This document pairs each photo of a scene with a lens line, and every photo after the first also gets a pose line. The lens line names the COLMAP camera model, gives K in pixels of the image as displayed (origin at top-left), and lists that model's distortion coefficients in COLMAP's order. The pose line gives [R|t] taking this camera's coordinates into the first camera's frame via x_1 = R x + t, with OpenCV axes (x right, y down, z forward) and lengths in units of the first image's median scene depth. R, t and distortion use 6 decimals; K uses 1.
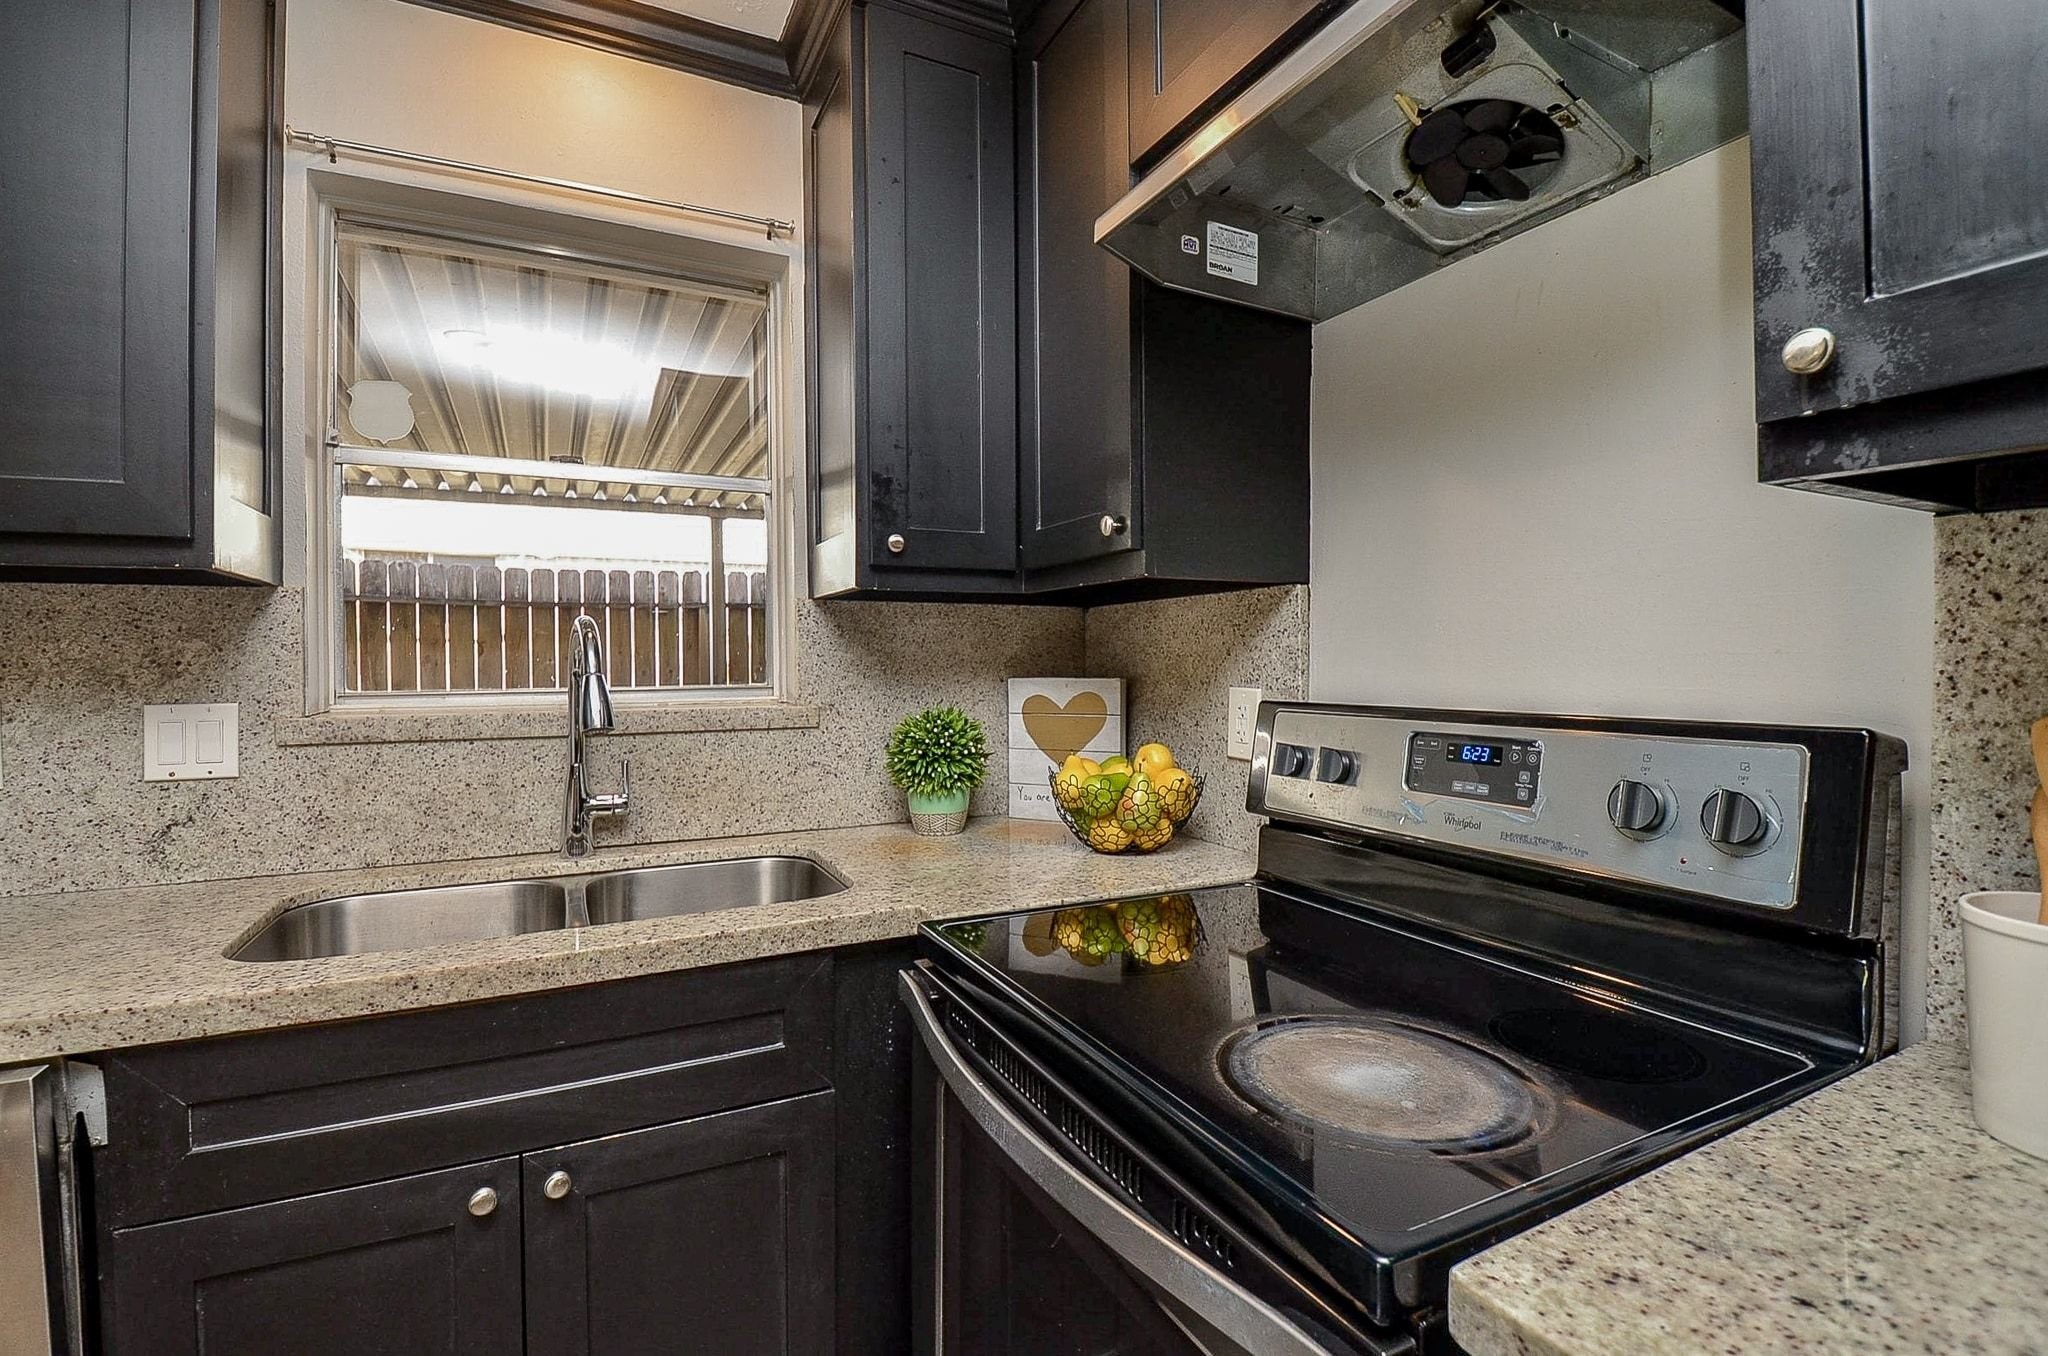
lens RADIAL K [[929.9, 0, 1019.8], [0, 929.9, 653.4], [0, 0, 1]] dist [0.018159, -0.016353]
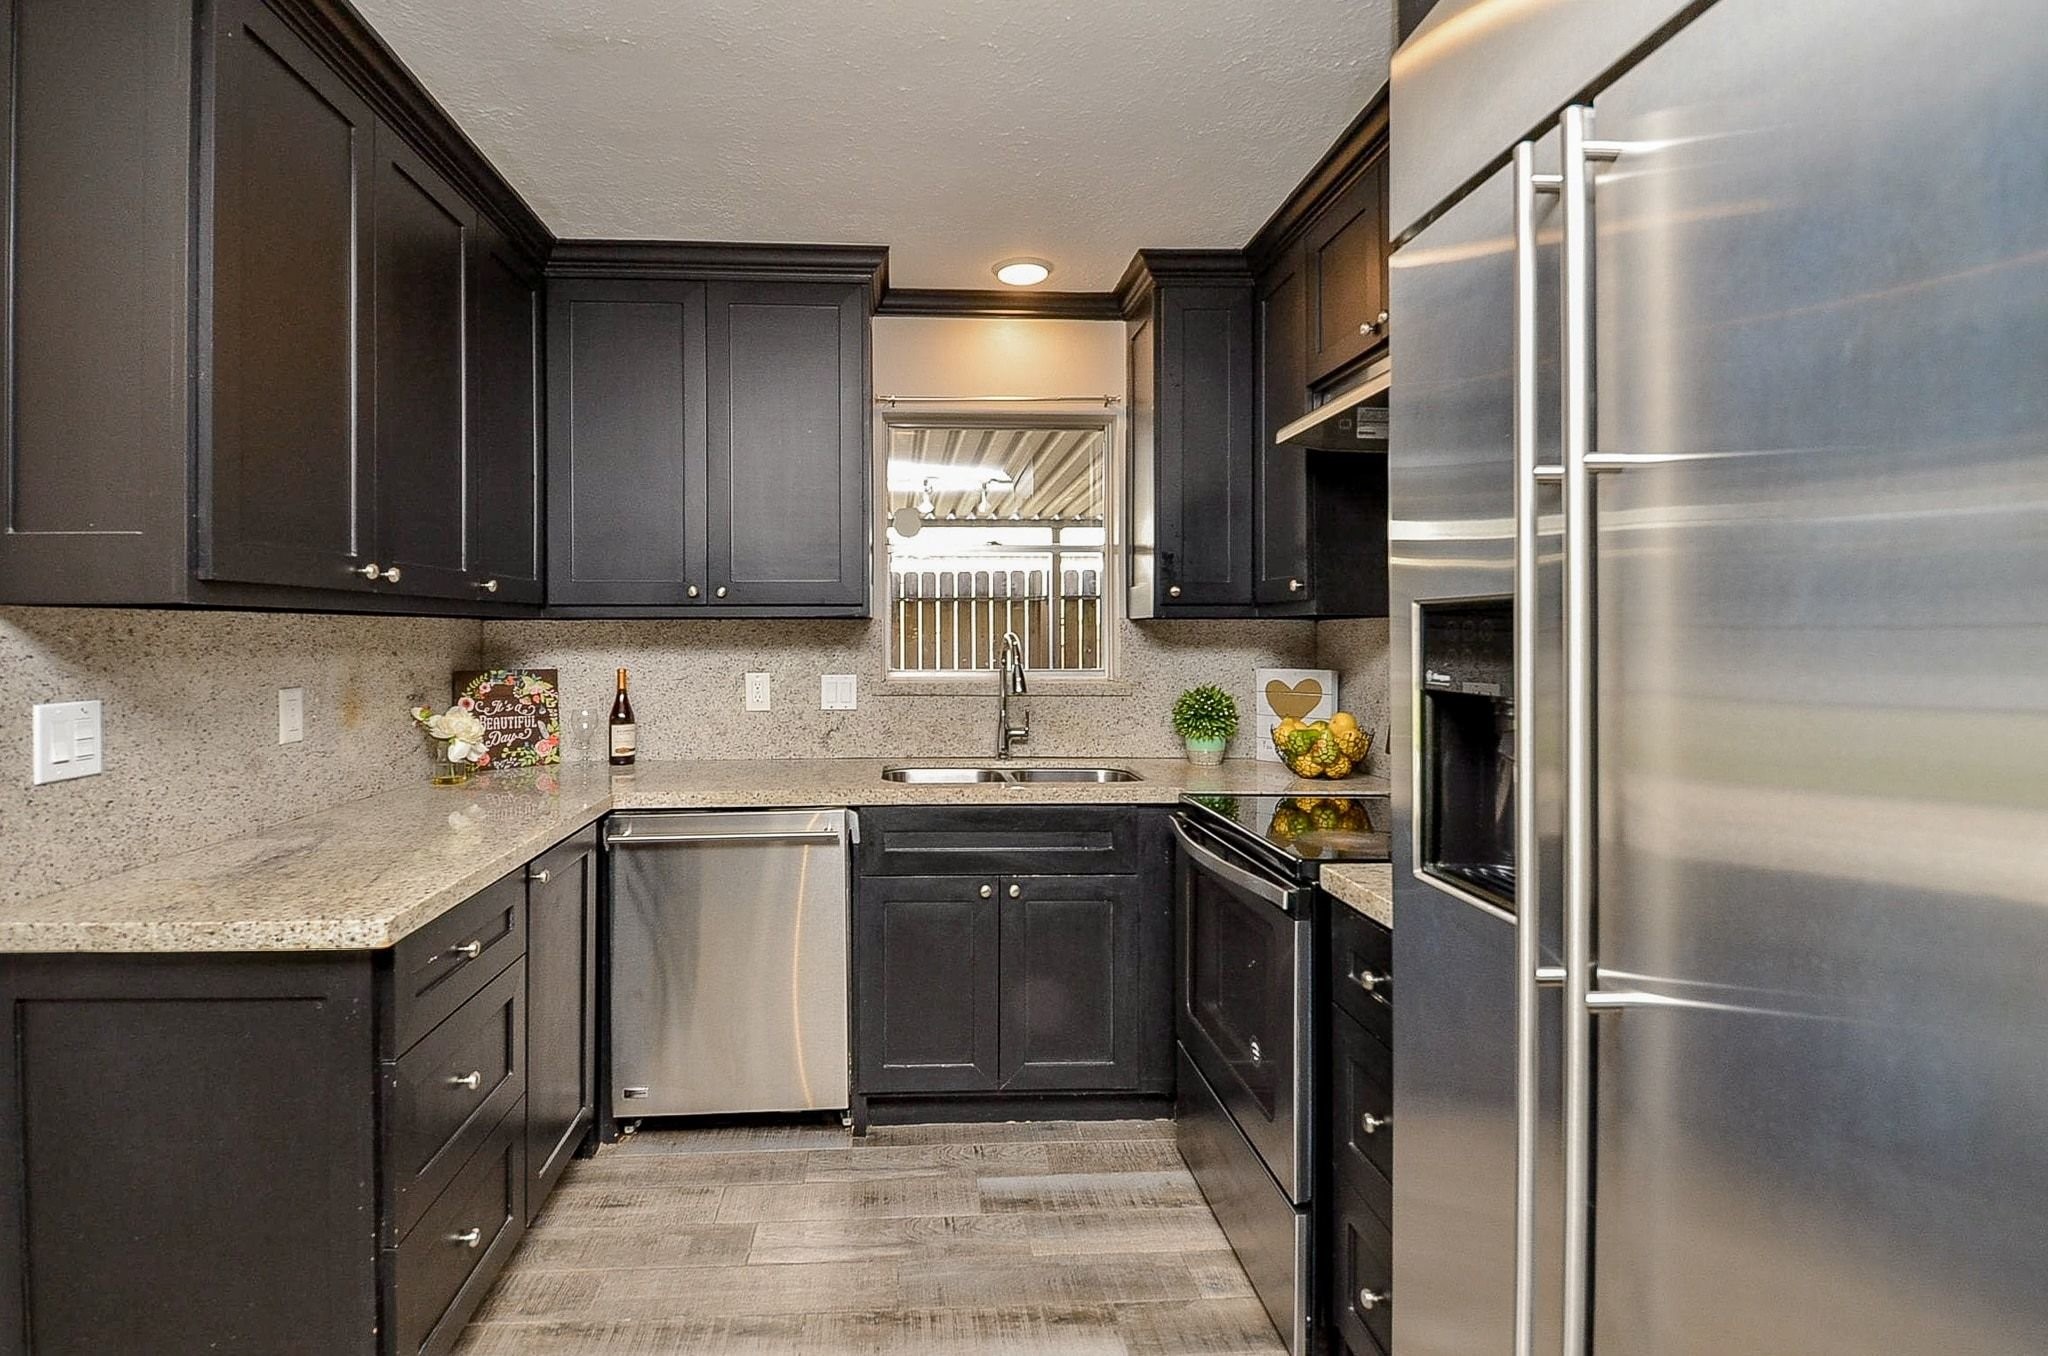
lens RADIAL K [[929.9, 0, 947.4], [0, 929.9, 638.0], [0, 0, 1]] dist [0.018159, -0.016353]
pose [[0.913206, 0.005771, -0.407456, 0.171136], [-0.002949, 0.999967, 0.007552, -0.038630], [0.407486, -0.005695, 0.913193, -0.704350]]
